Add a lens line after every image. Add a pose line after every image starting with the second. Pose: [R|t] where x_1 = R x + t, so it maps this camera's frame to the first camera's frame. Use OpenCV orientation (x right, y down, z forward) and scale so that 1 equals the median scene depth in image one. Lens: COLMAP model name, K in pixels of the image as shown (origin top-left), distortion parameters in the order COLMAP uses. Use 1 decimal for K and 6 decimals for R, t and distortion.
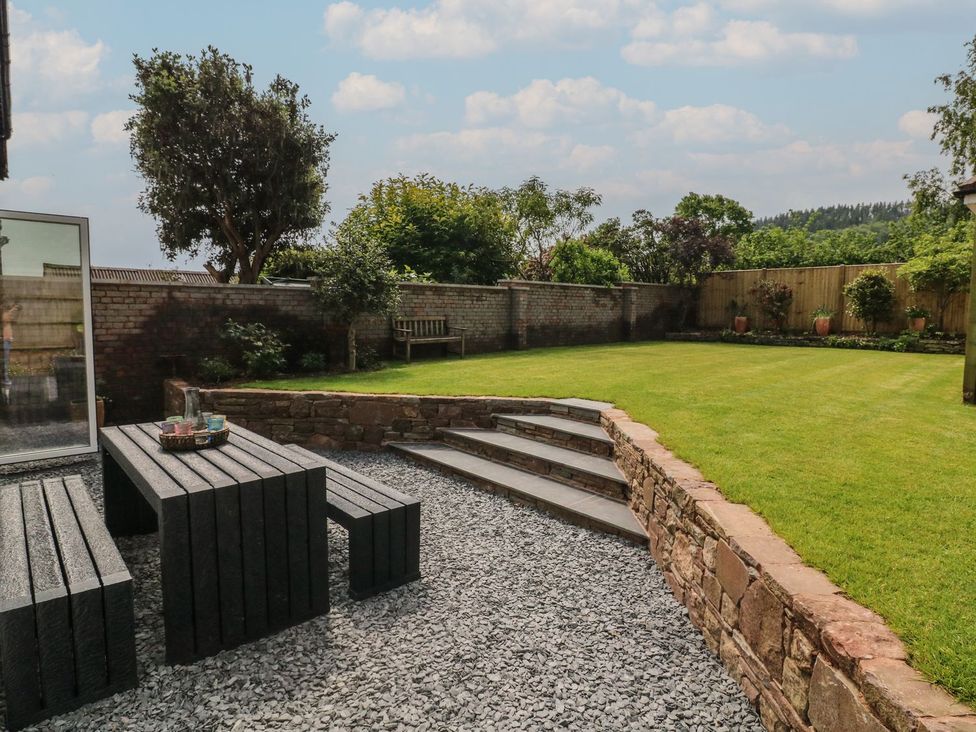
lens RADIAL K [[518.6, 0, 486.0], [0, 518.6, 353.3], [0, 0, 1]] dist [0.000393, -0.016325]
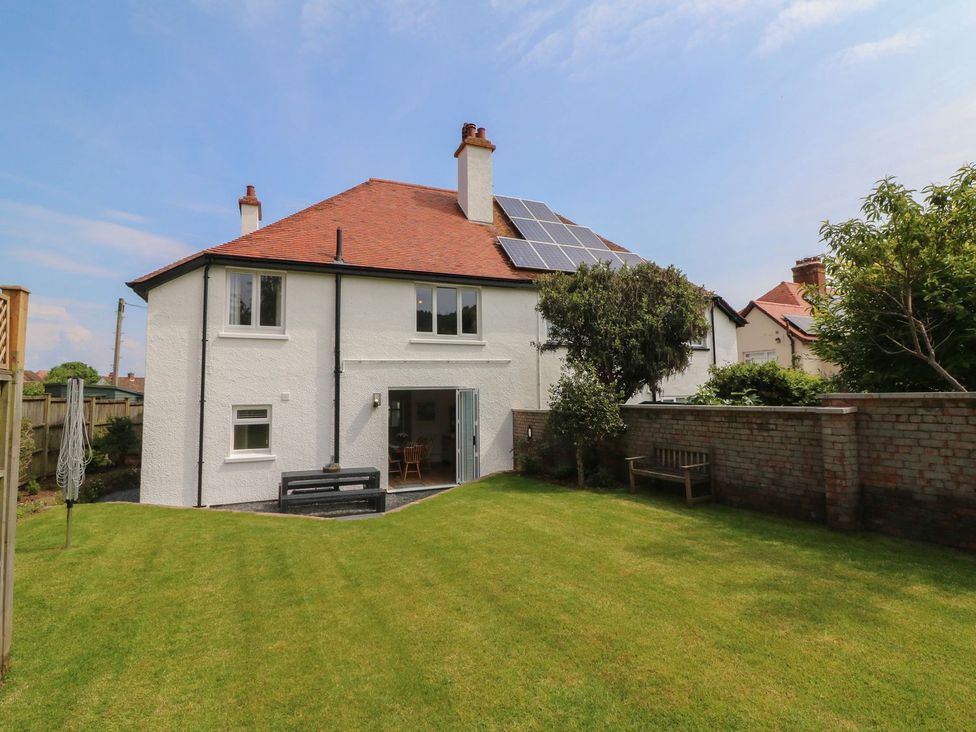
lens RADIAL K [[508.2, 0, 492.3], [0, 508.2, 353.3], [0, 0, 1]] dist [-0.001280, -0.012420]
pose [[-0.309470, -0.082256, -0.947345, 0.665500], [-0.063165, 0.995829, -0.065832, -0.127486], [0.948809, 0.039467, -0.313375, 0.831977]]
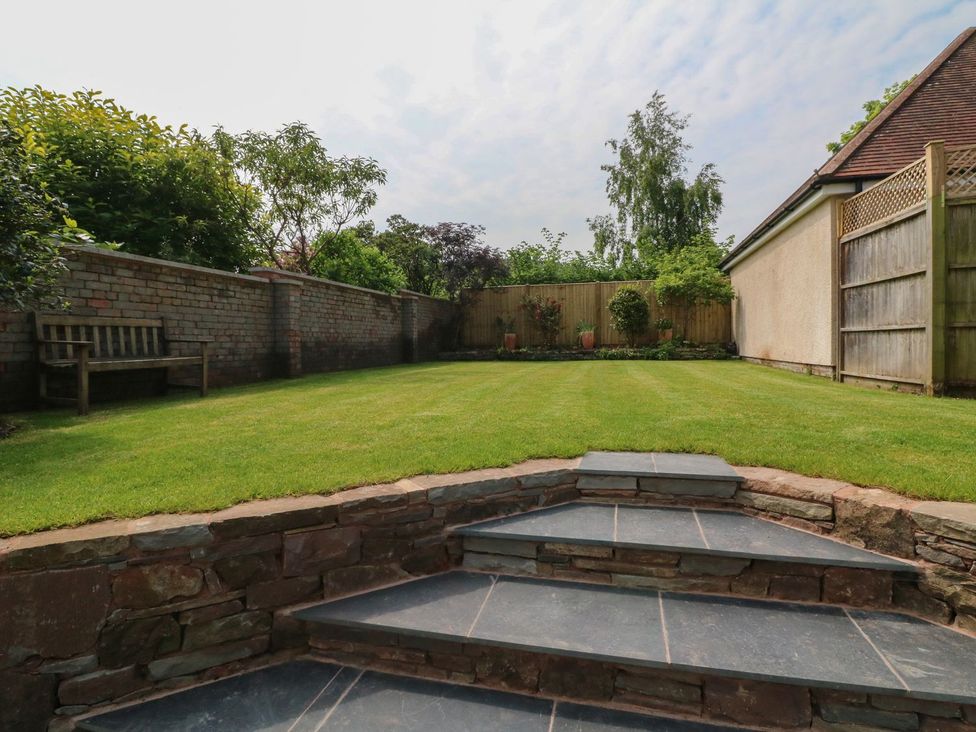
lens RADIAL K [[508.2, 0, 492.3], [0, 508.2, 353.3], [0, 0, 1]] dist [-0.001280, -0.012420]
pose [[0.831192, -0.028725, 0.555243, -0.077007], [0.064074, 0.996960, -0.044341, 0.007164], [-0.552281, 0.072433, 0.830505, 0.341165]]
